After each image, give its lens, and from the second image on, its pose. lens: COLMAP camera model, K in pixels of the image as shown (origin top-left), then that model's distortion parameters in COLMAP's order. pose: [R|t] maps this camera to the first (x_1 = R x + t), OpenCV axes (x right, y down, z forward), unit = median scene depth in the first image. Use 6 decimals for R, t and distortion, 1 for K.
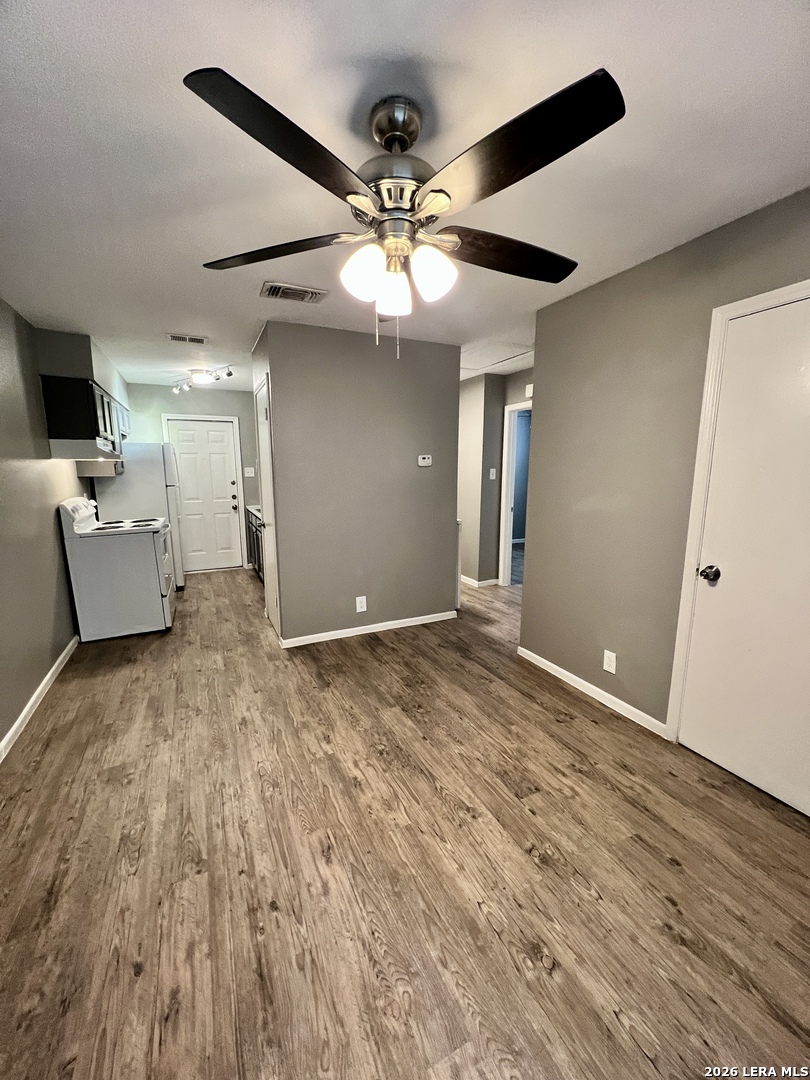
lens RADIAL K [[431.0, 0, 402.1], [0, 431.0, 542.2], [0, 0, 1]] dist [-0.002304, 0.000583]
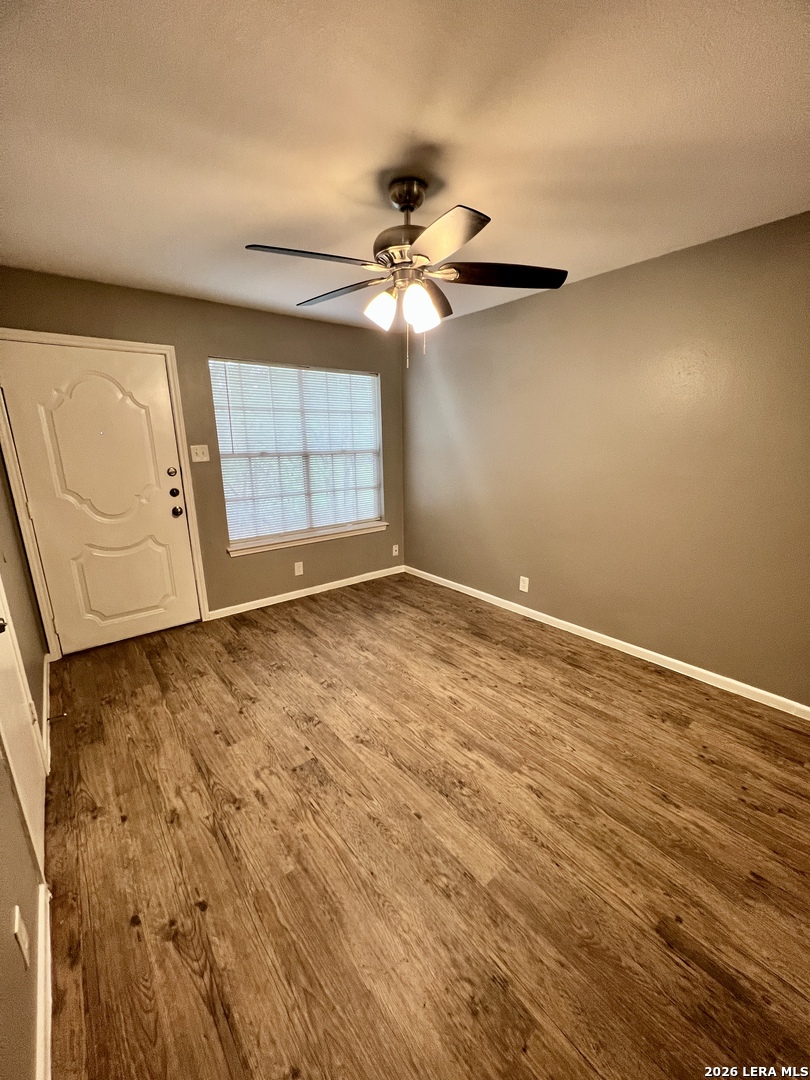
lens RADIAL K [[431.0, 0, 402.1], [0, 431.0, 542.2], [0, 0, 1]] dist [-0.002304, 0.000583]
pose [[-0.973438, 0.071167, -0.217611, 0.209149], [-0.023387, 0.914584, 0.403720, -0.283280], [0.227755, 0.398085, -0.888626, 1.469013]]
